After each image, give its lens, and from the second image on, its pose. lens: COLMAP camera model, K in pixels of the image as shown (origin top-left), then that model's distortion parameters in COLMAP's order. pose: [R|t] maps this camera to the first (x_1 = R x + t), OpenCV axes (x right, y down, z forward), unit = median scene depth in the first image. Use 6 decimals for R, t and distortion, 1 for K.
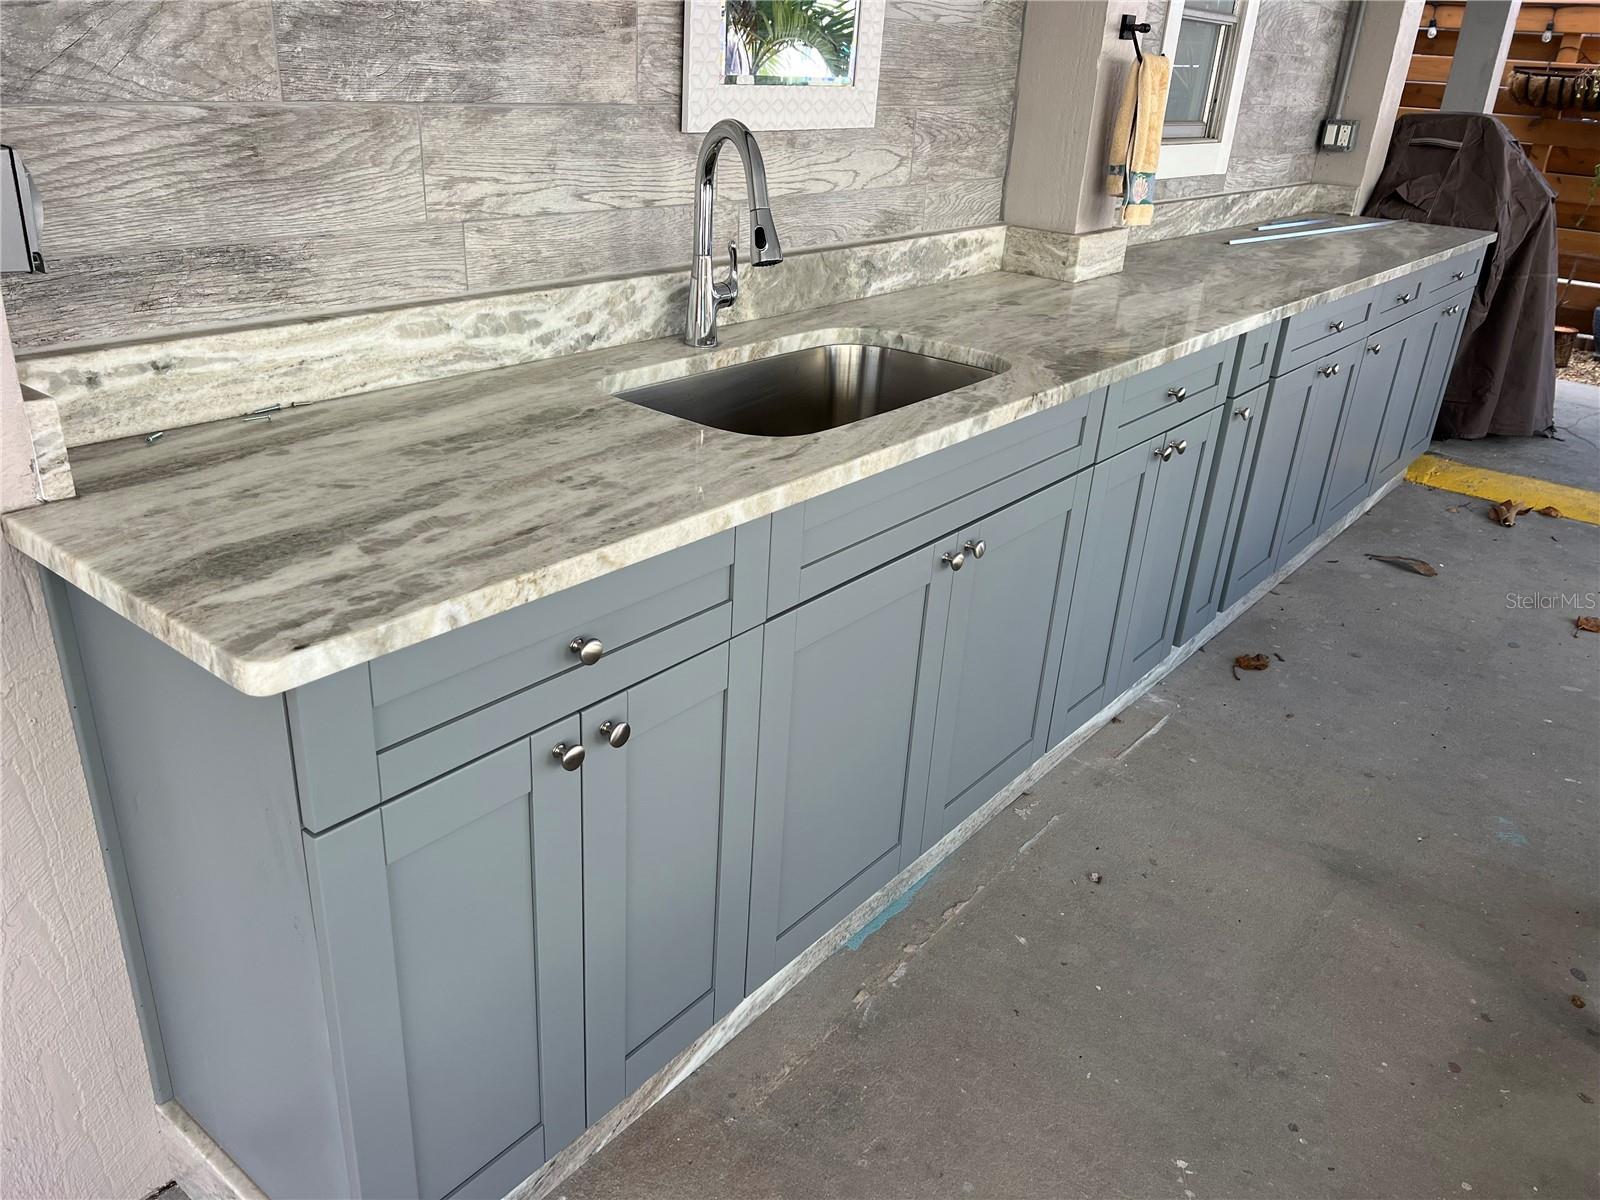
lens RADIAL K [[1201.1, 0, 835.0], [0, 1201.1, 593.6], [0, 0, 1]] dist [0.001131, -0.026828]
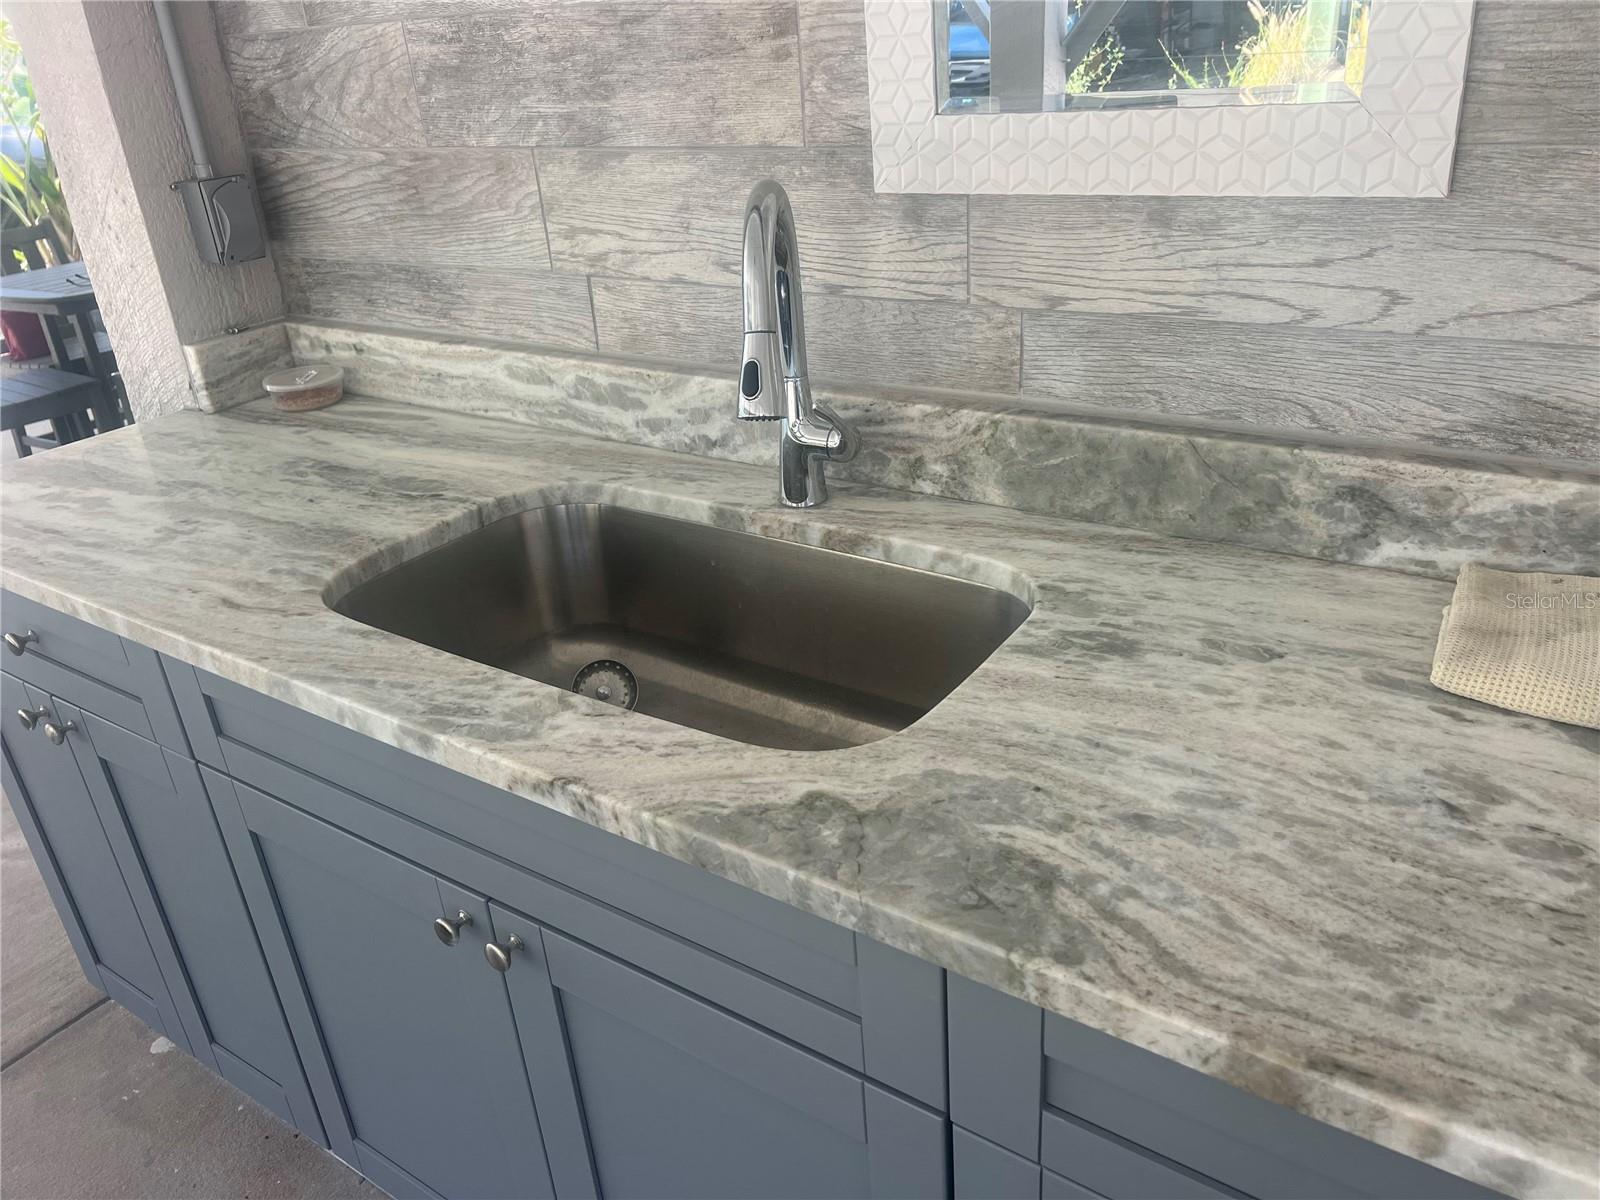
lens RADIAL K [[1201.1, 0, 835.0], [0, 1201.1, 593.6], [0, 0, 1]] dist [0.001131, -0.026828]
pose [[0.069564, 0.367895, -0.927262, 0.653524], [-0.355420, 0.877657, 0.321550, -0.468983], [0.932114, 0.307200, 0.191810, 1.099883]]
